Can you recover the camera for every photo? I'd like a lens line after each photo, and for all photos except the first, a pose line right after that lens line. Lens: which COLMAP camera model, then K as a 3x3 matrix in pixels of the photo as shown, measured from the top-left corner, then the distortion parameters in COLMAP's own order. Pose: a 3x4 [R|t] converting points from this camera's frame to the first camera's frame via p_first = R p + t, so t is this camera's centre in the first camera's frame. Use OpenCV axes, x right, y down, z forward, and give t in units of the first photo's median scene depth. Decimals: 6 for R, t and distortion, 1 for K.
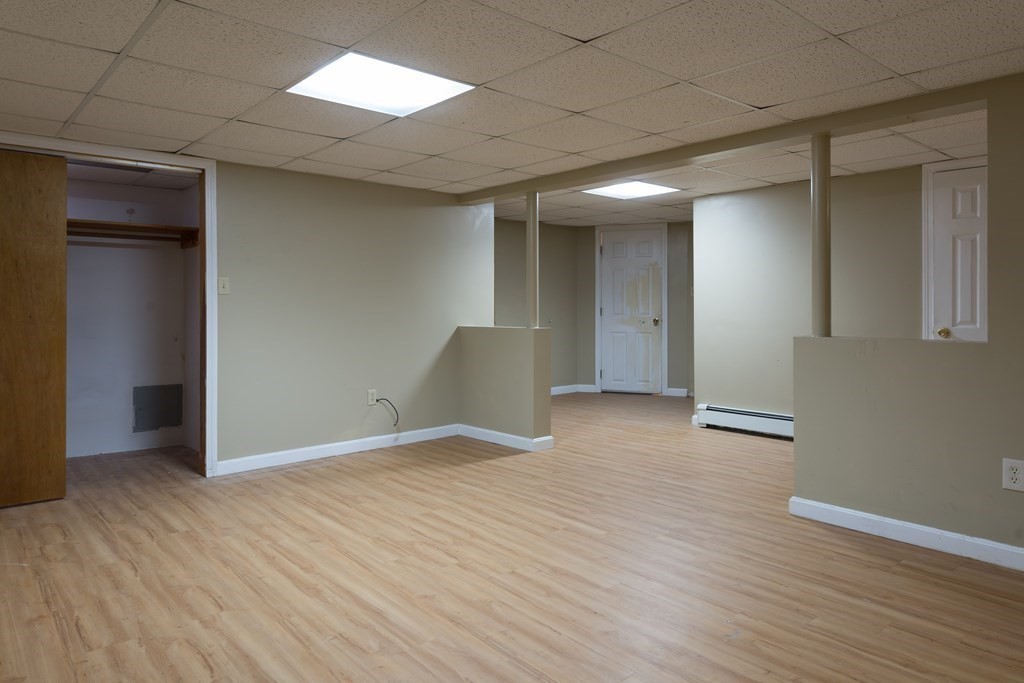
lens RADIAL K [[675.4, 0, 516.4], [0, 675.4, 332.3], [0, 0, 1]] dist [0.043496, -0.003099]
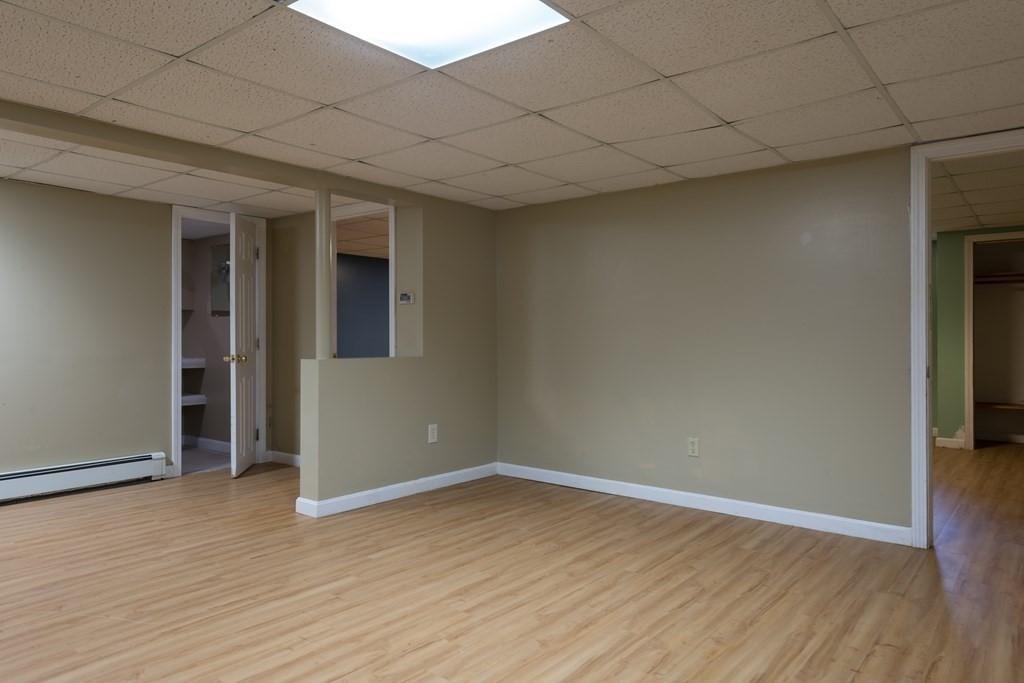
lens RADIAL K [[675.4, 0, 516.2], [0, 675.4, 345.0], [0, 0, 1]] dist [0.043496, -0.003099]
pose [[-0.197937, -0.003633, 0.980208, -0.931135], [0.034049, 0.999364, 0.010580, -0.022834], [-0.979623, 0.035470, -0.197687, 1.094887]]
